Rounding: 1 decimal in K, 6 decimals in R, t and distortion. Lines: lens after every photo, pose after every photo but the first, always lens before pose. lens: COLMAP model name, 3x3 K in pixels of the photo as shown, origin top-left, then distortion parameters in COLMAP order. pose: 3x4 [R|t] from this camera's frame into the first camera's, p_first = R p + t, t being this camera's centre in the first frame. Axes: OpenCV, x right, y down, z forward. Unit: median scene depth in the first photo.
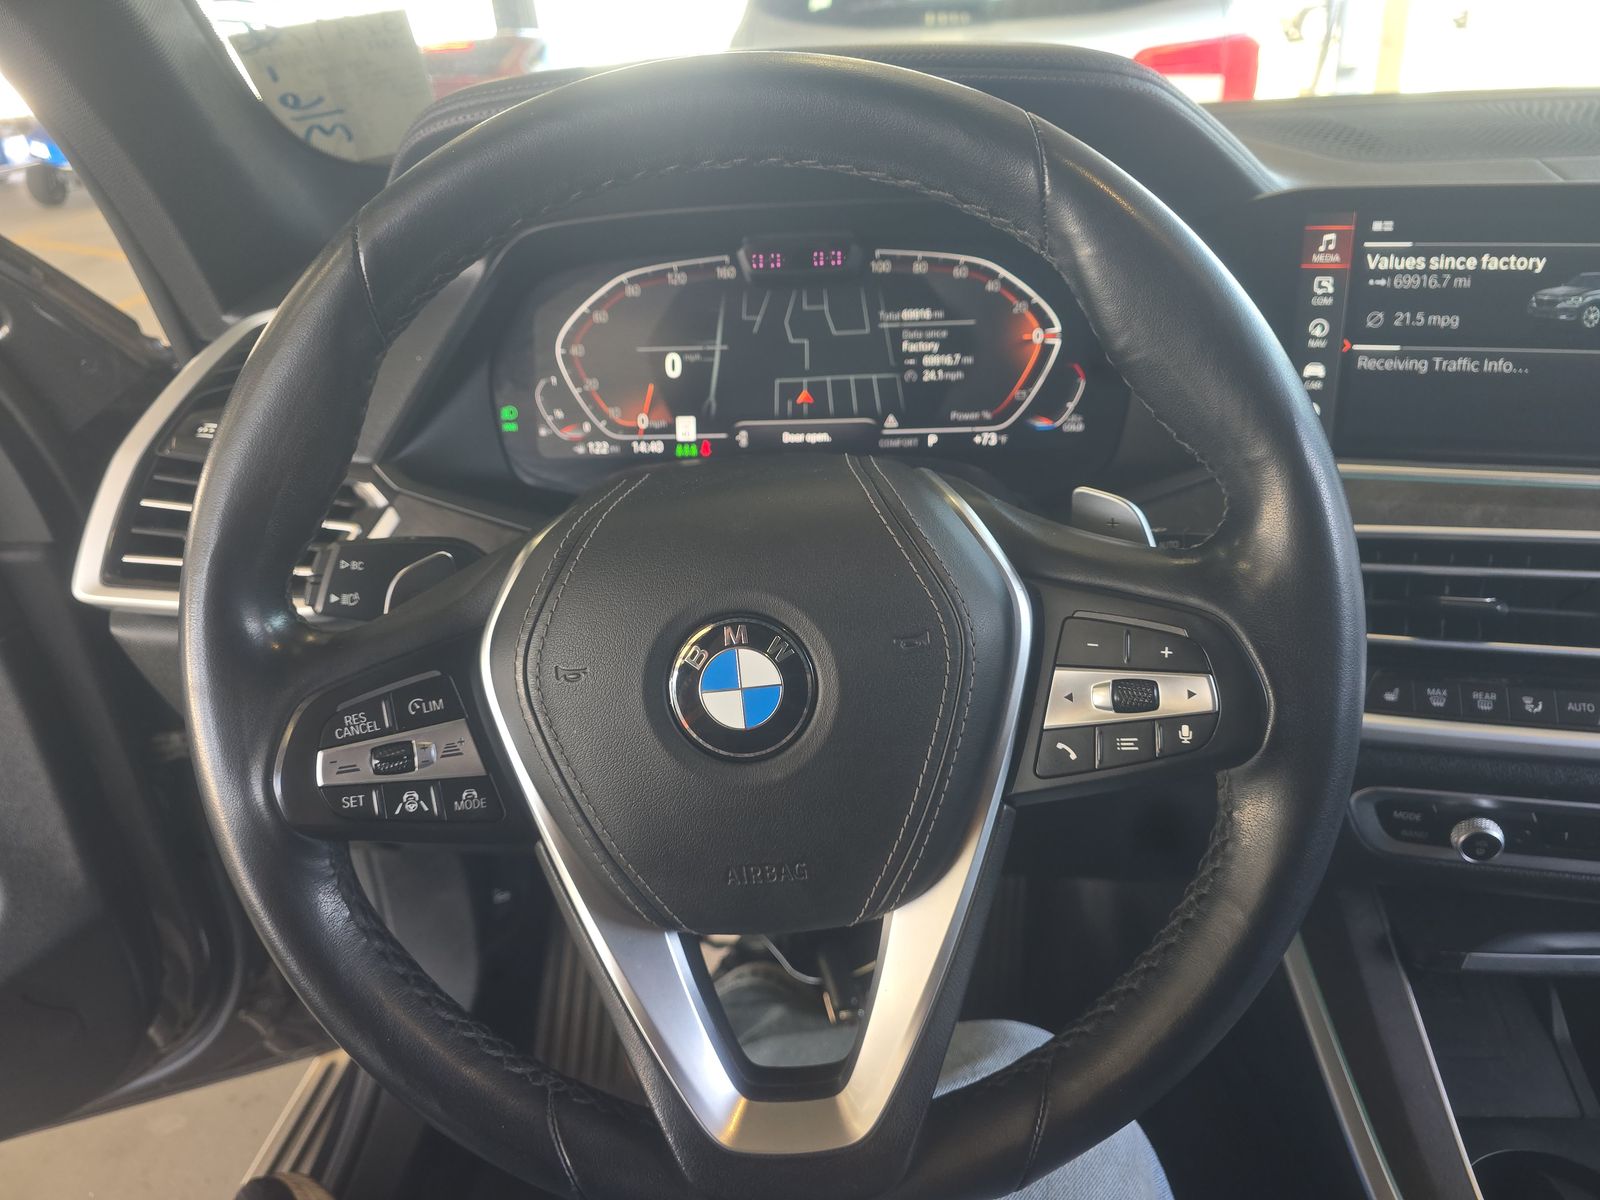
lens RADIAL K [[1081.4, 0, 755.4], [0, 1081.4, 609.5], [0, 0, 1]] dist [0.036789, -0.074625]
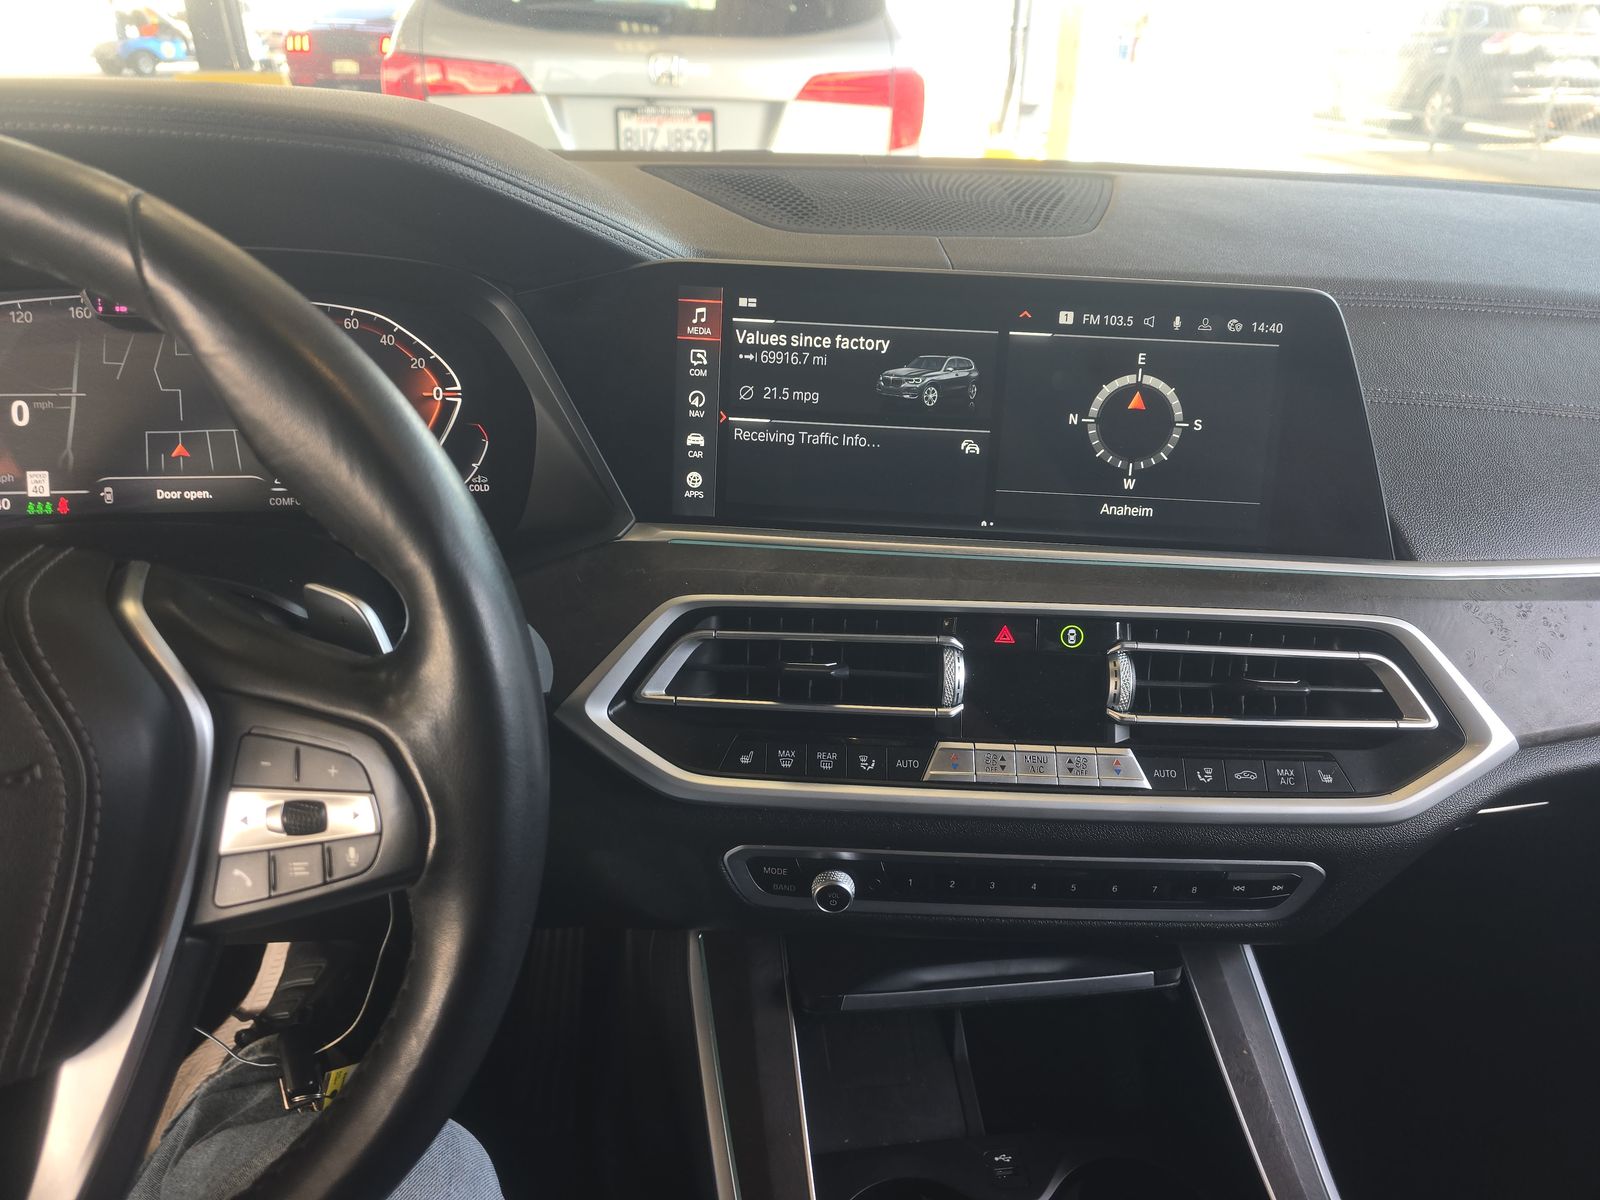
lens RADIAL K [[1081.4, 0, 755.4], [0, 1081.4, 609.5], [0, 0, 1]] dist [0.036789, -0.074625]
pose [[0.970974, -0.017176, 0.238567, 0.301019], [0.016675, 0.999852, 0.004118, -0.058578], [-0.238602, -0.000020, 0.971117, -0.007472]]
